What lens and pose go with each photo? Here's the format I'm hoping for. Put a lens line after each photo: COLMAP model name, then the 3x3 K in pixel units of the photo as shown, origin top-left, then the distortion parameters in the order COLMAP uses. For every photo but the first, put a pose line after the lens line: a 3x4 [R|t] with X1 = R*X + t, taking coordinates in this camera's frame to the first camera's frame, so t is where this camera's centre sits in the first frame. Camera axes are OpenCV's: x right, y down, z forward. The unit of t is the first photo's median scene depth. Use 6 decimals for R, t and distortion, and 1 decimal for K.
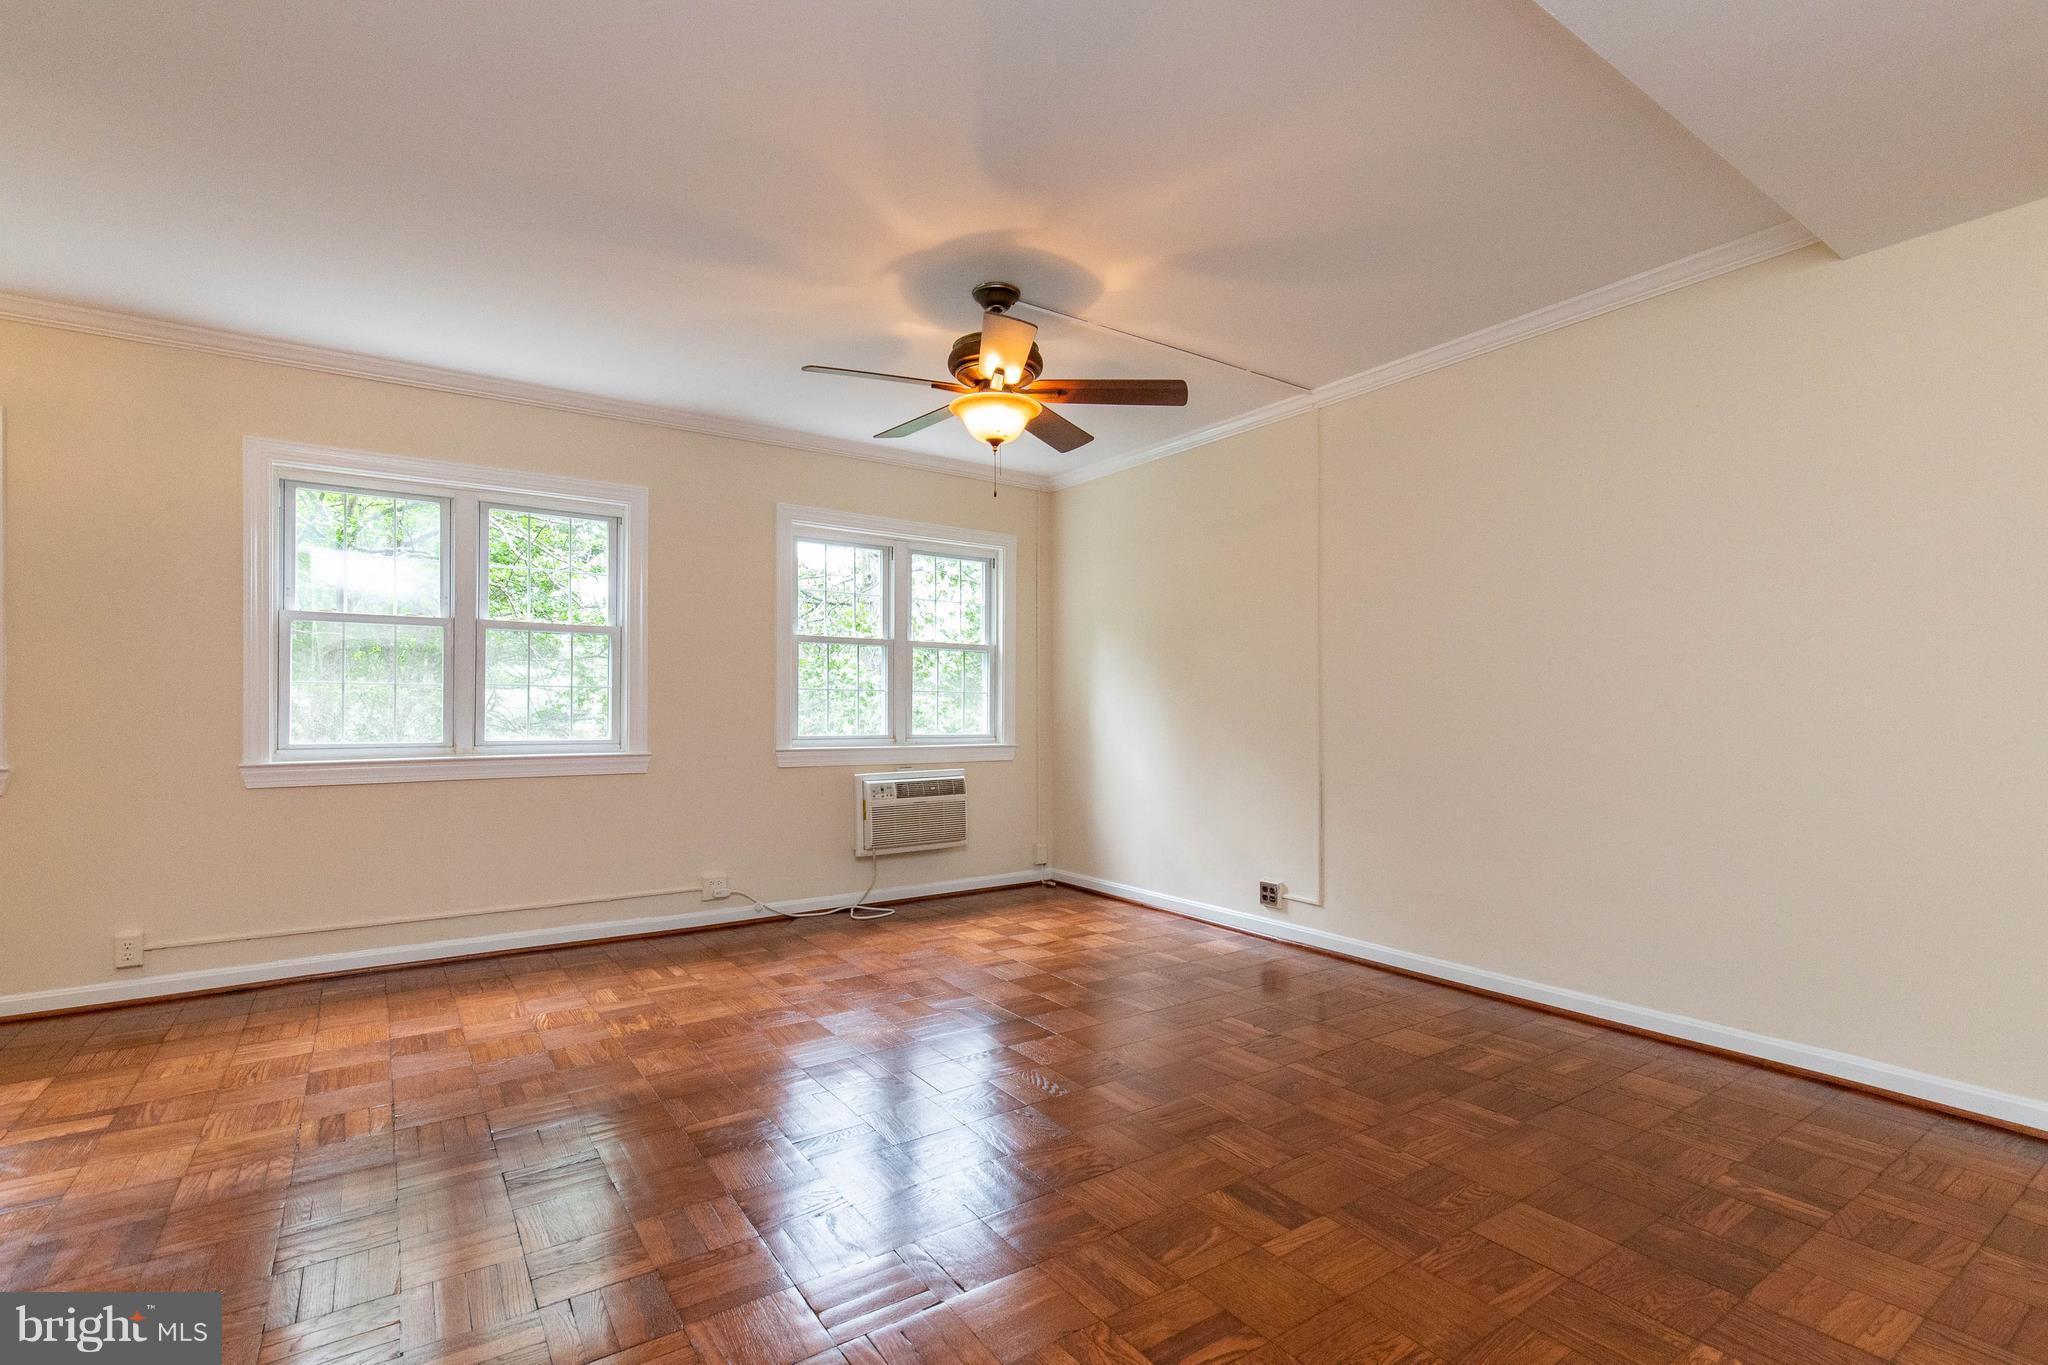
lens RADIAL K [[953.0, 0, 1027.5], [0, 953.0, 710.1], [0, 0, 1]] dist [0.010353, -0.002348]
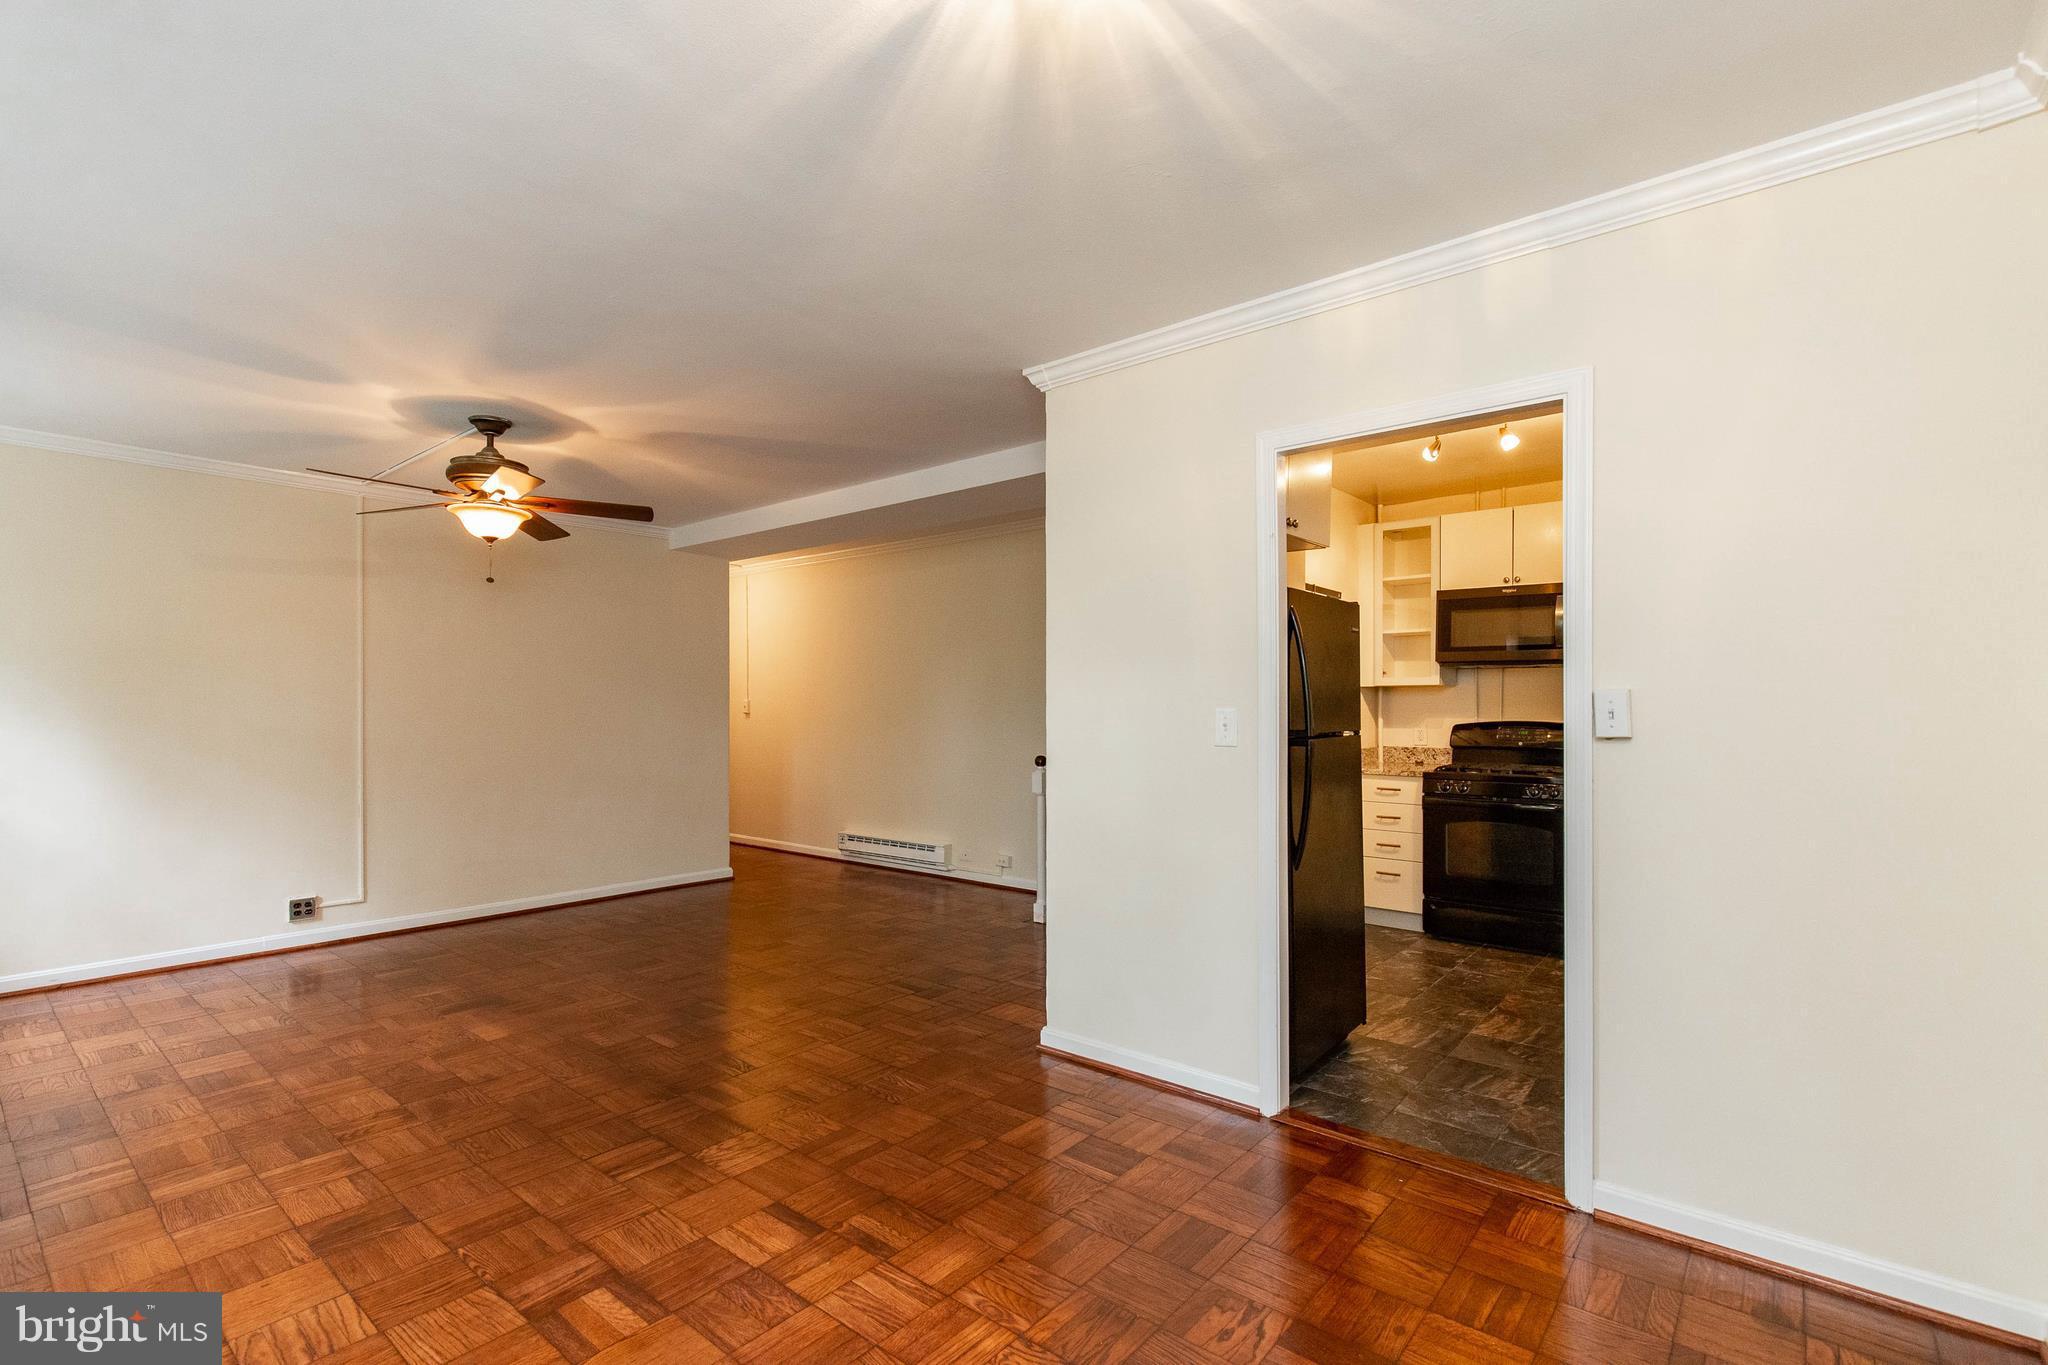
lens RADIAL K [[932.2, 0, 1017.1], [0, 932.2, 707.7], [0, 0, 1]] dist [0.007450, -0.000535]
pose [[-0.266333, -0.000397, 0.963881, -1.040794], [0.001786, 0.999998, 0.000906, -0.043468], [-0.963879, 0.001963, -0.266332, 0.488204]]
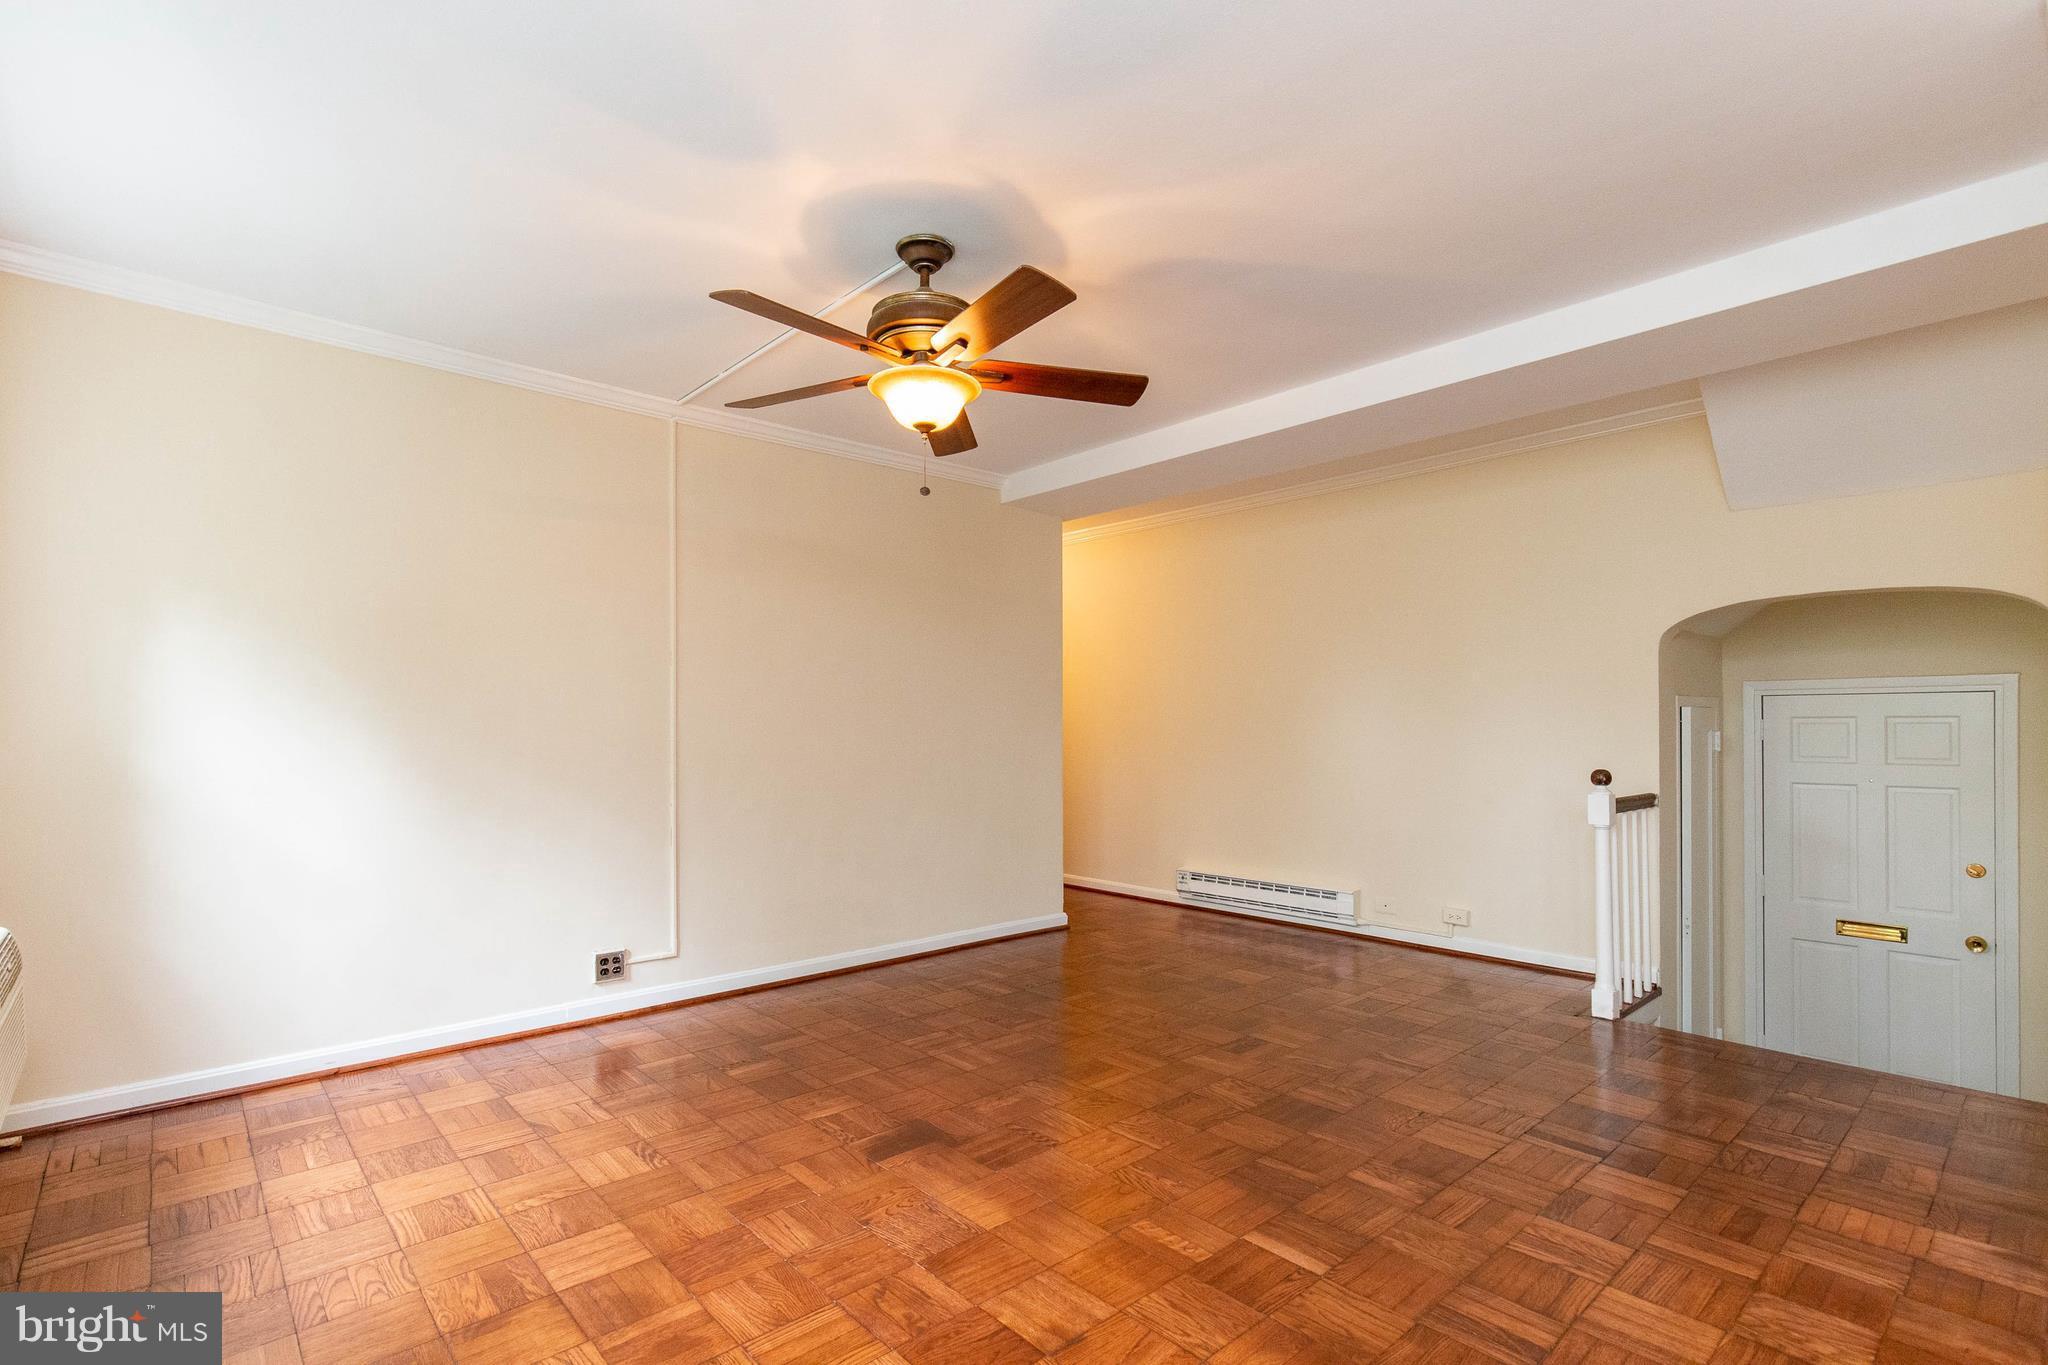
lens RADIAL K [[953.0, 0, 1004.7], [0, 953.0, 725.3], [0, 0, 1]] dist [0.010353, -0.002348]
pose [[-0.125509, 0.003920, 0.992085, -0.634989], [0.002744, 0.999990, -0.003604, -0.016101], [-0.992089, 0.002270, -0.125519, 0.767177]]
